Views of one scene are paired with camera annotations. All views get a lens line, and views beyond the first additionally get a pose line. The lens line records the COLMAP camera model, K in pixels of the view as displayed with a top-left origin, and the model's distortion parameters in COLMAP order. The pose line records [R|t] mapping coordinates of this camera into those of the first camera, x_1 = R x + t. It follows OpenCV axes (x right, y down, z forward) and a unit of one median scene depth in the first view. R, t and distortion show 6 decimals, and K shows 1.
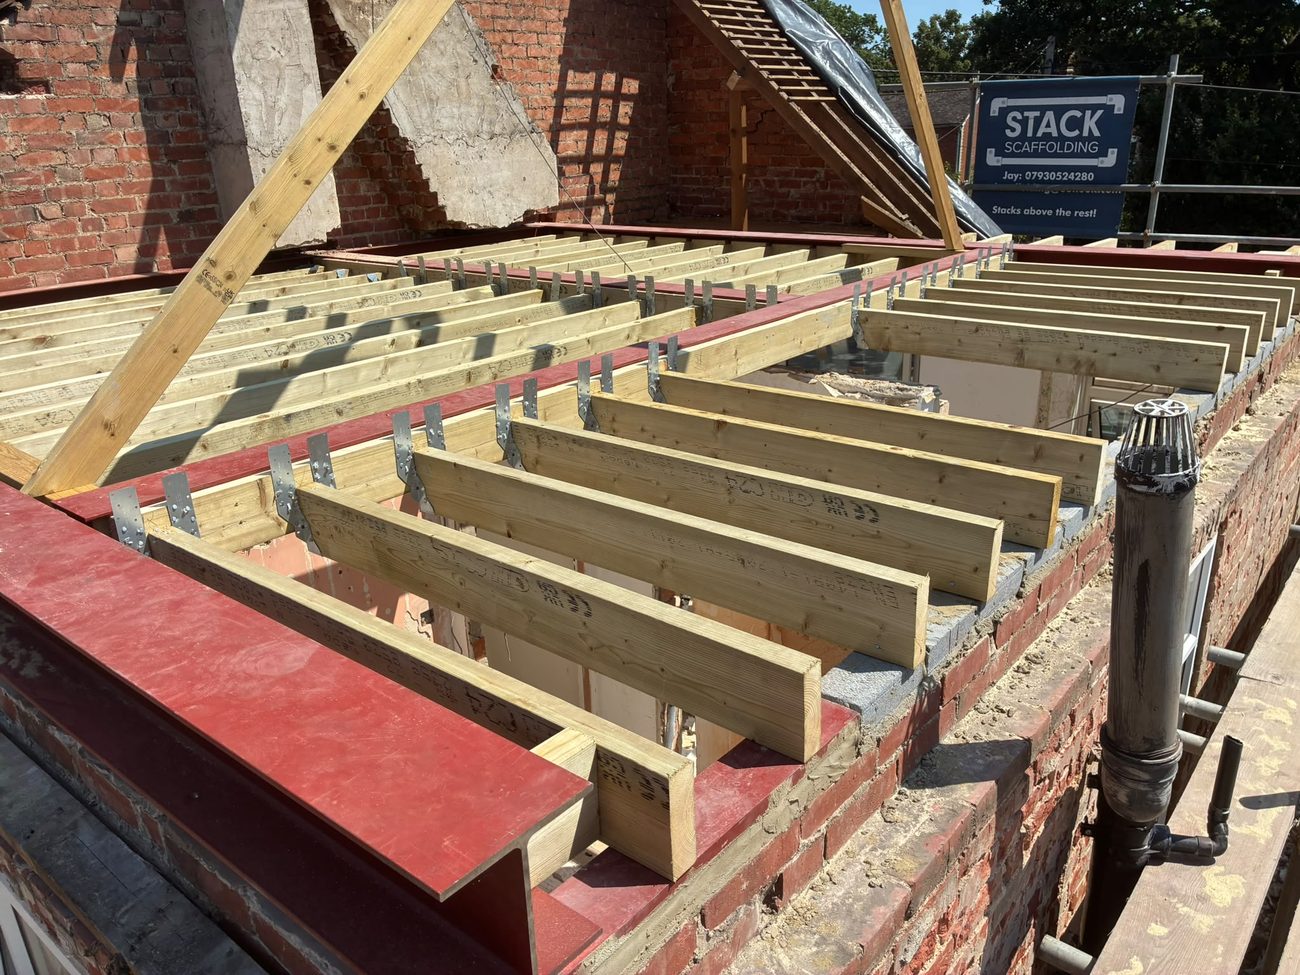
lens RADIAL K [[963.0, 0, 651.4], [0, 963.0, 491.3], [0, 0, 1]] dist [0.056341, -0.077828]
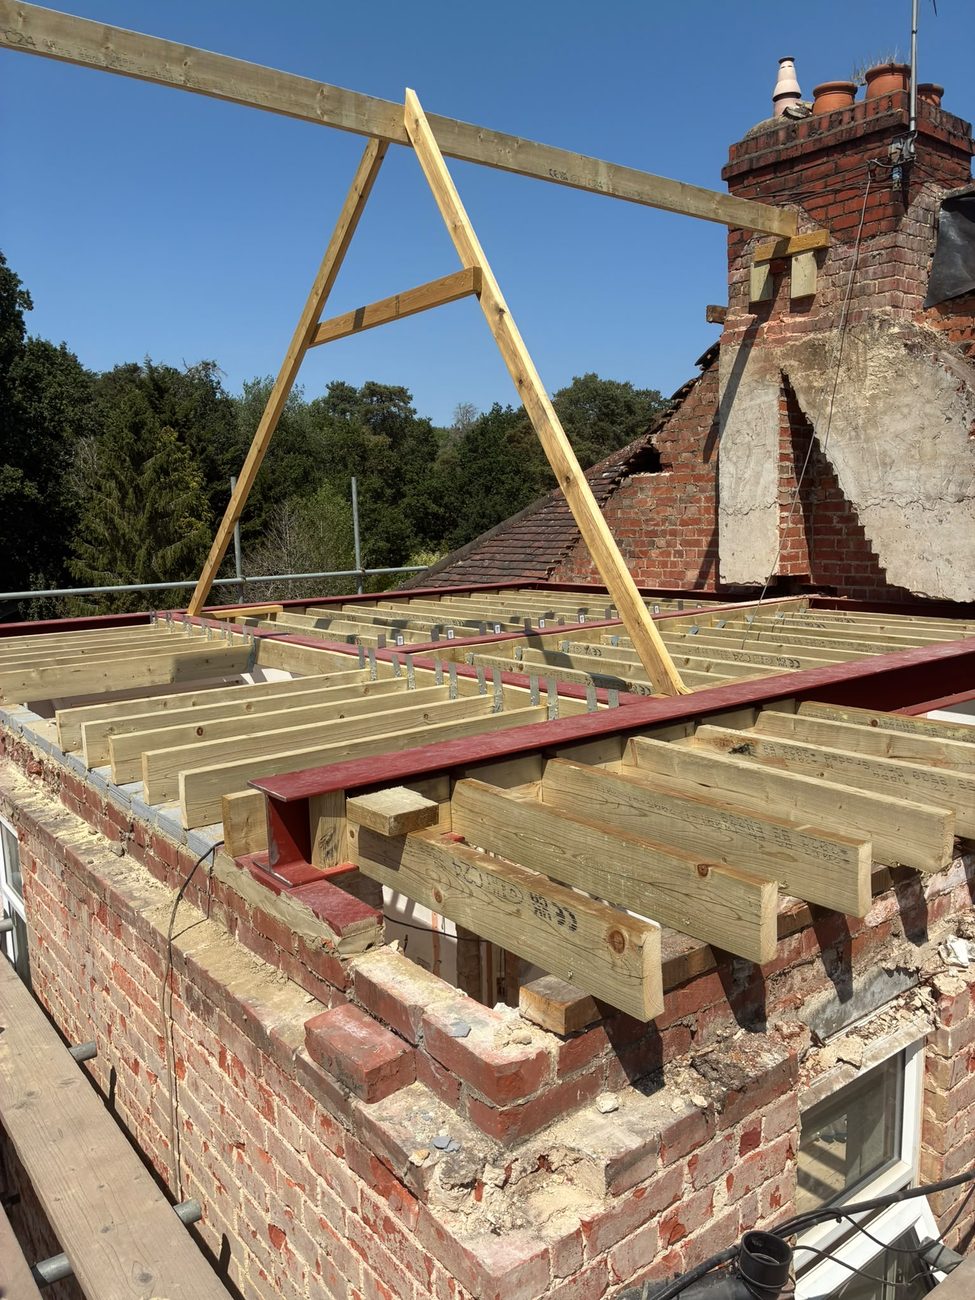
lens RADIAL K [[963.0, 0, 494.9], [0, 963.0, 653.6], [0, 0, 1]] dist [0.056341, -0.077828]
pose [[-0.195399, 0.180883, -0.963898, 0.945833], [-0.311756, 0.920407, 0.235920, -0.387311], [0.929853, 0.346600, -0.123456, 0.948784]]
